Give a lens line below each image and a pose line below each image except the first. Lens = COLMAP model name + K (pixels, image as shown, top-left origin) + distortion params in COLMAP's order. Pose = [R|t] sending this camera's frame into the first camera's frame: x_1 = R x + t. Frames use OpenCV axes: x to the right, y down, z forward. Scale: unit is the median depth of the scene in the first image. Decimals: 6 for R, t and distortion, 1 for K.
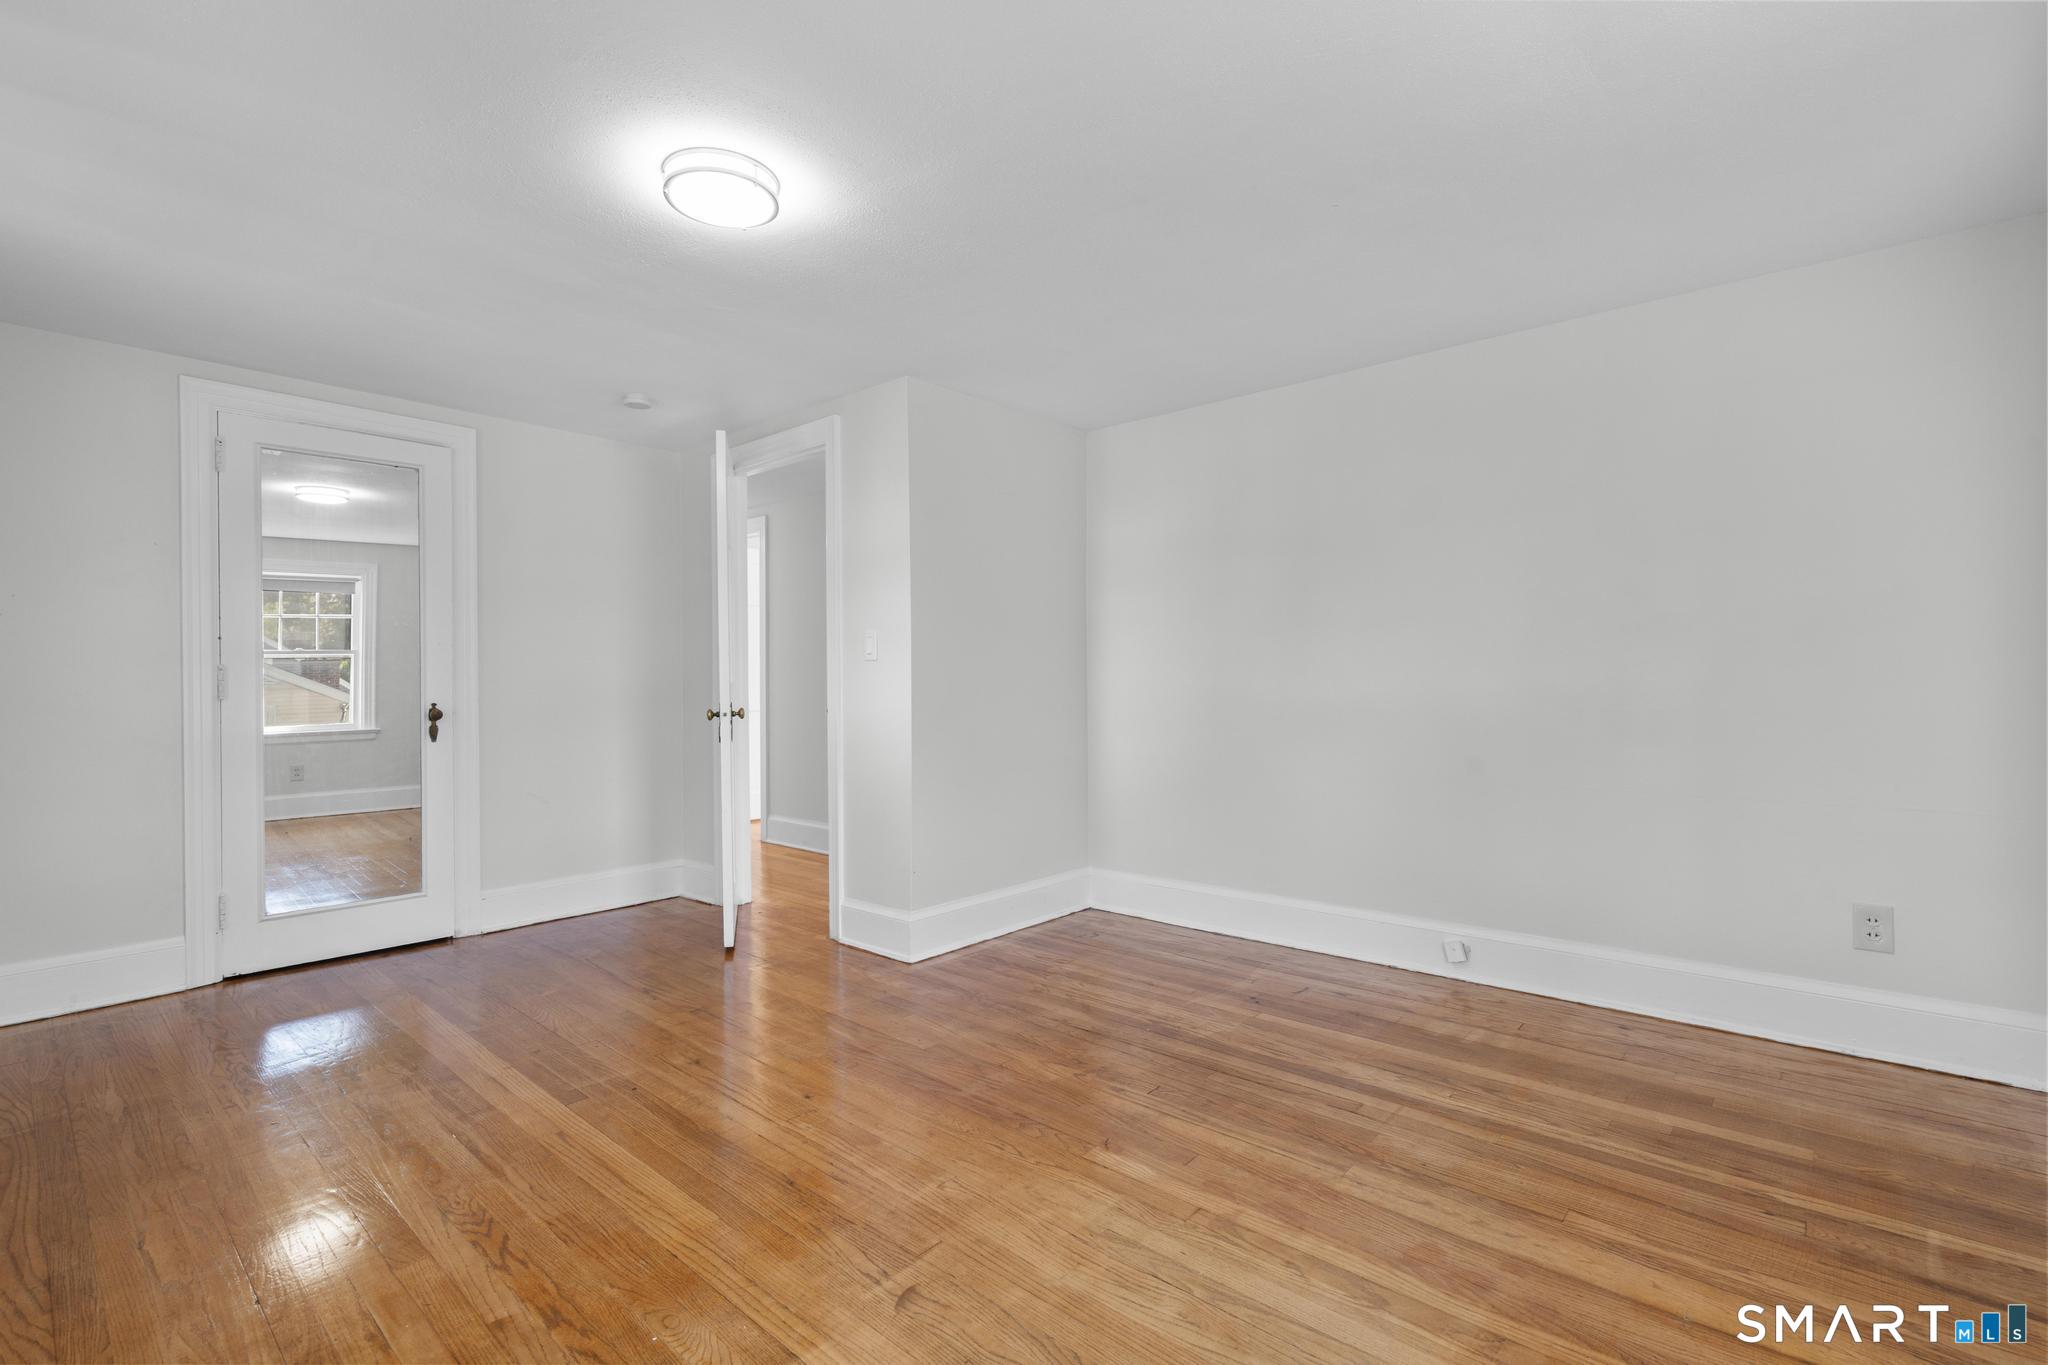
lens RADIAL K [[923.5, 0, 1044.3], [0, 923.5, 683.2], [0, 0, 1]] dist [-0.002413, 0.004177]
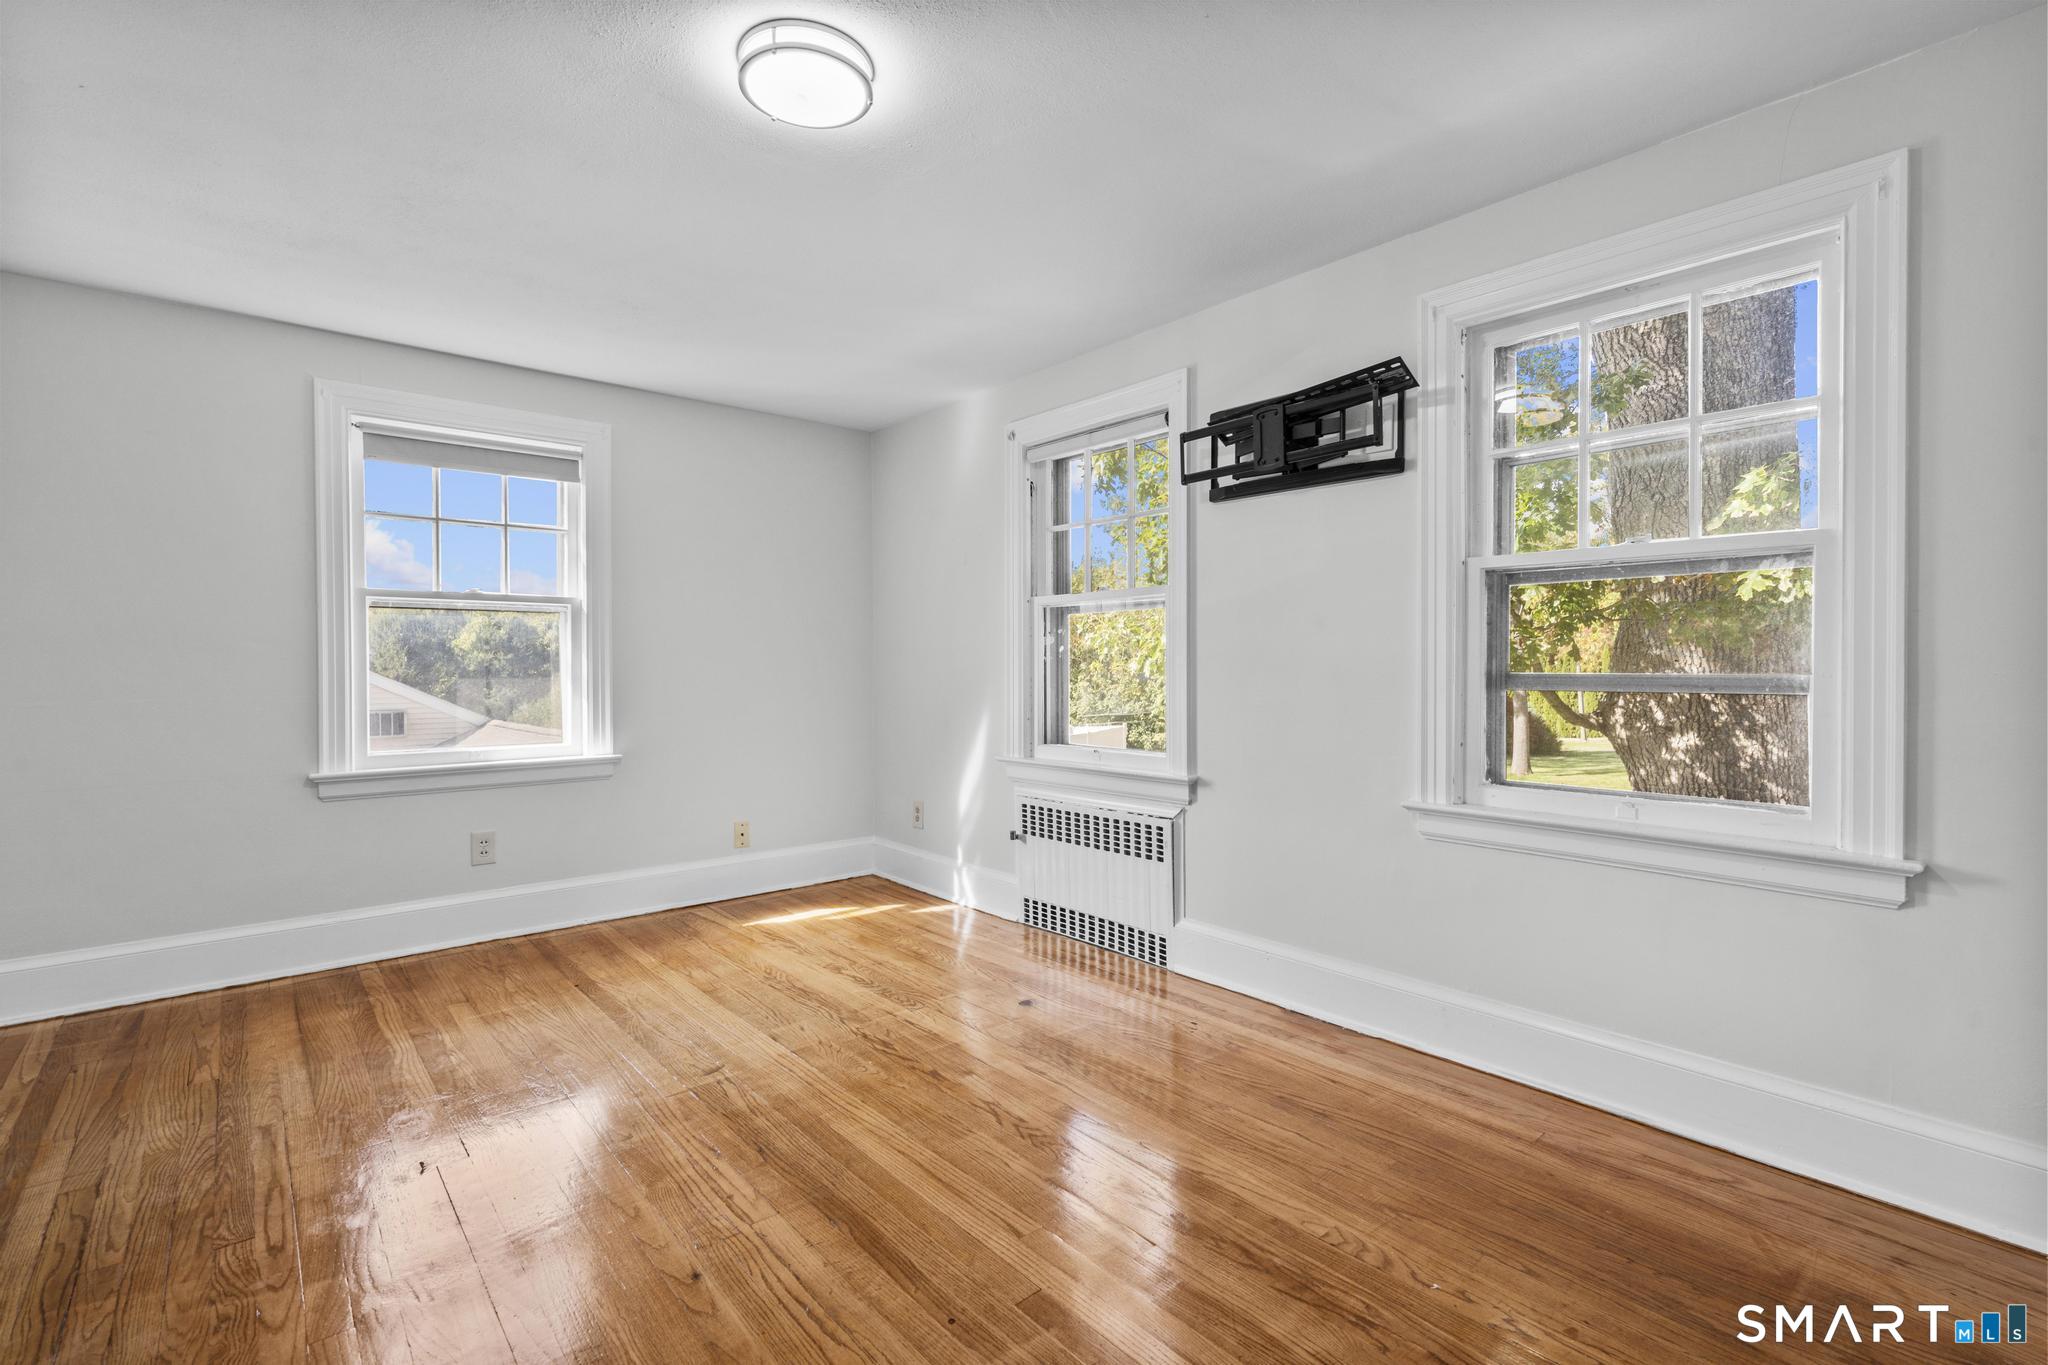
lens RADIAL K [[923.5, 0, 1021.5], [0, 923.5, 672.3], [0, 0, 1]] dist [-0.002413, 0.004177]
pose [[-0.987618, 0.012101, 0.156410, -0.632124], [0.013512, 0.999877, 0.007963, 0.005582], [-0.156294, 0.009978, -0.987660, 1.706472]]
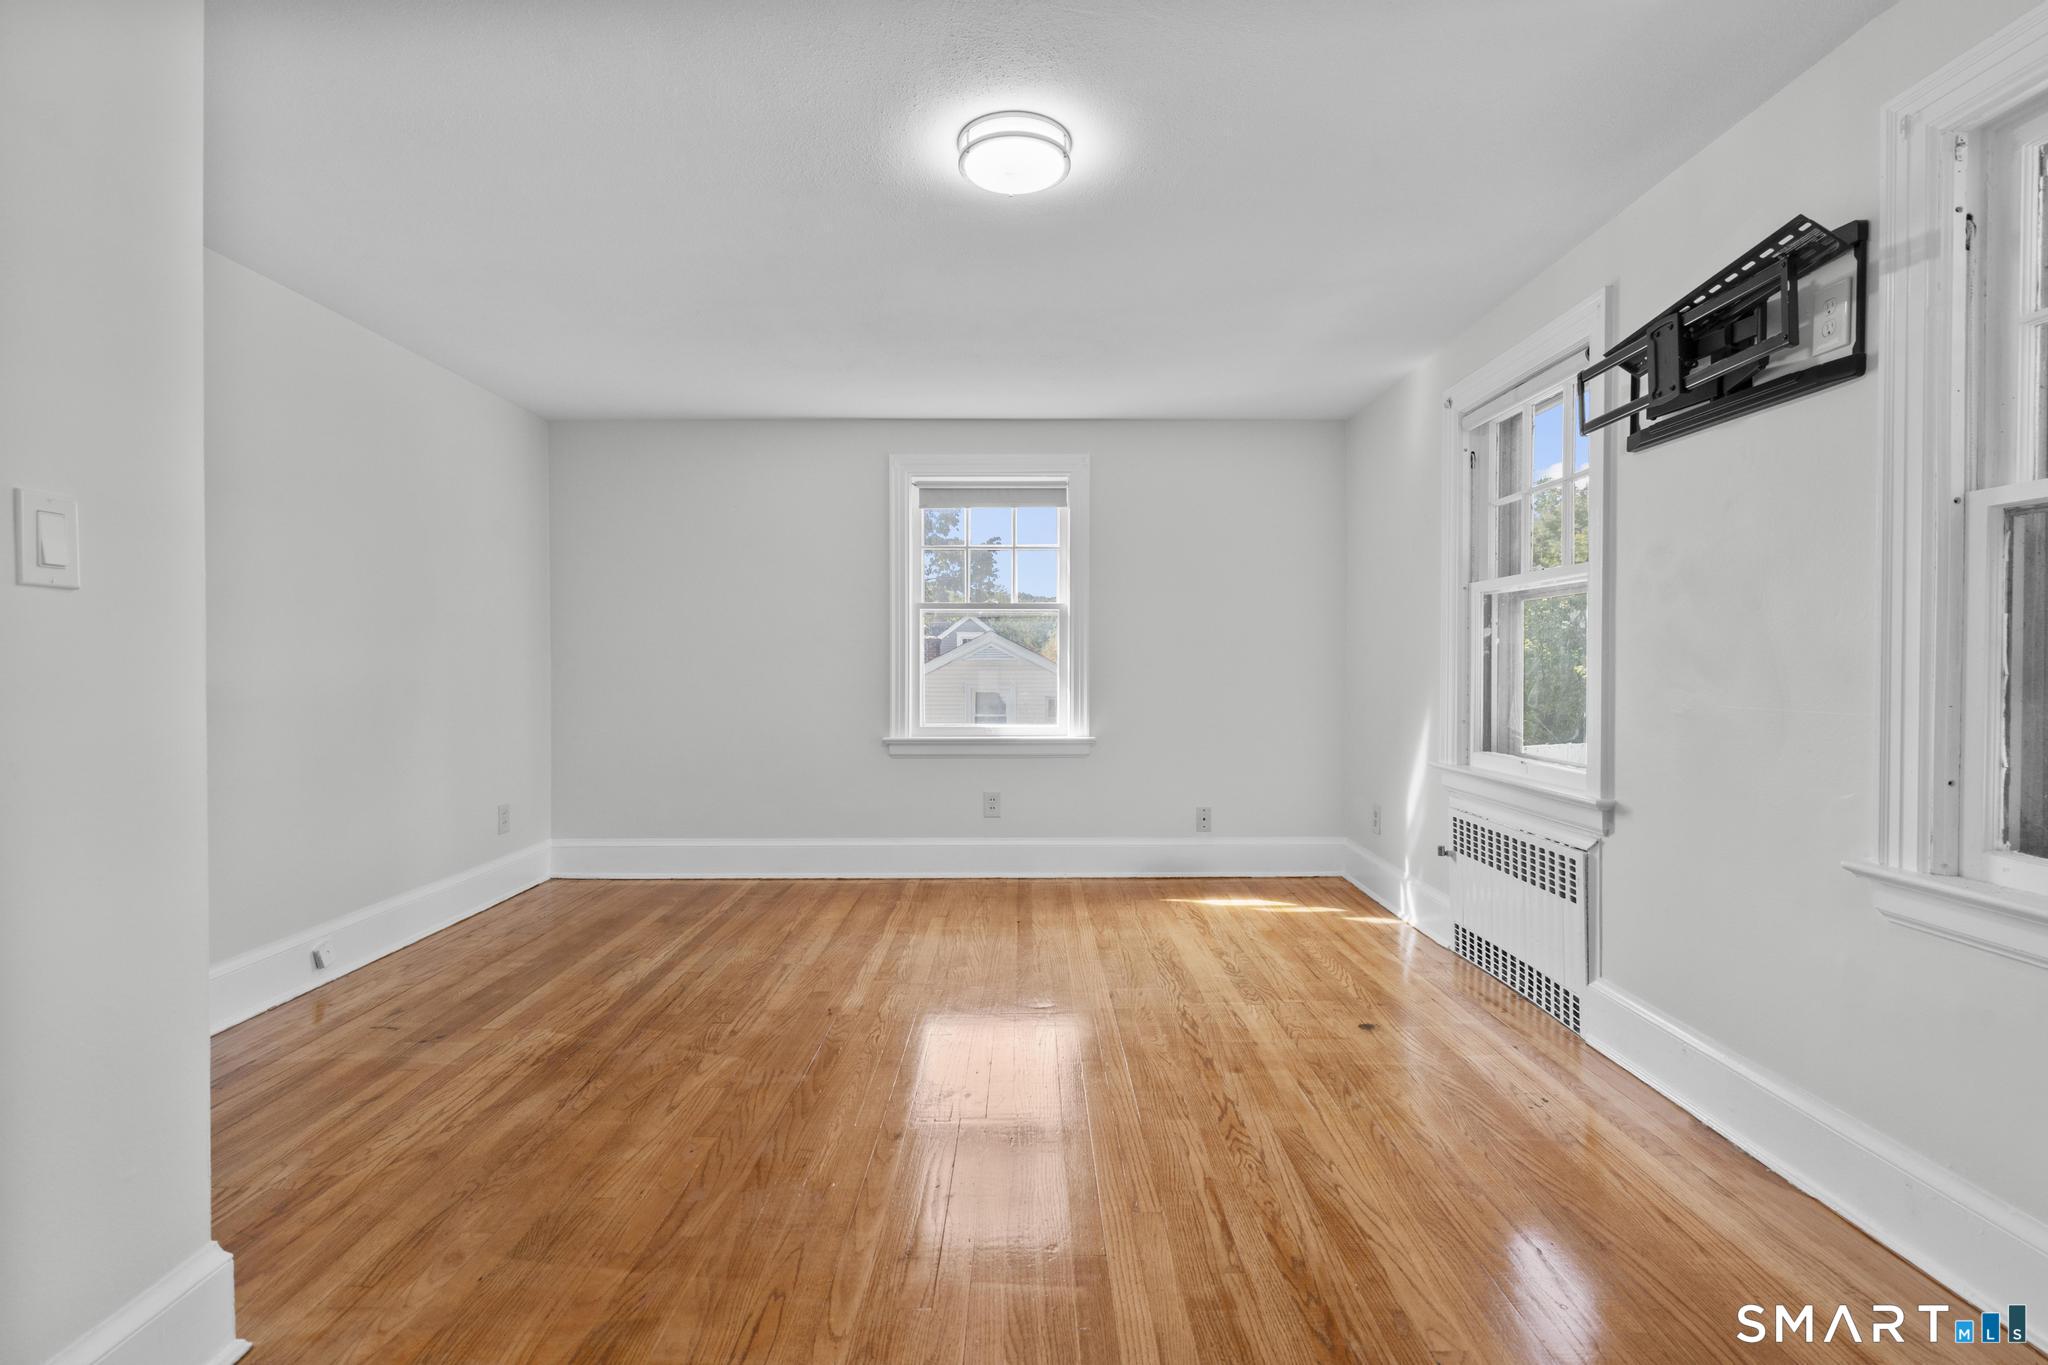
lens RADIAL K [[923.5, 0, 1024.6], [0, 923.5, 666.8], [0, 0, 1]] dist [-0.002413, 0.004177]
pose [[-0.650306, 0.007242, 0.759638, -1.043736], [0.009540, 0.999954, -0.001367, 0.011979], [-0.759612, 0.006358, -0.650345, 1.542546]]
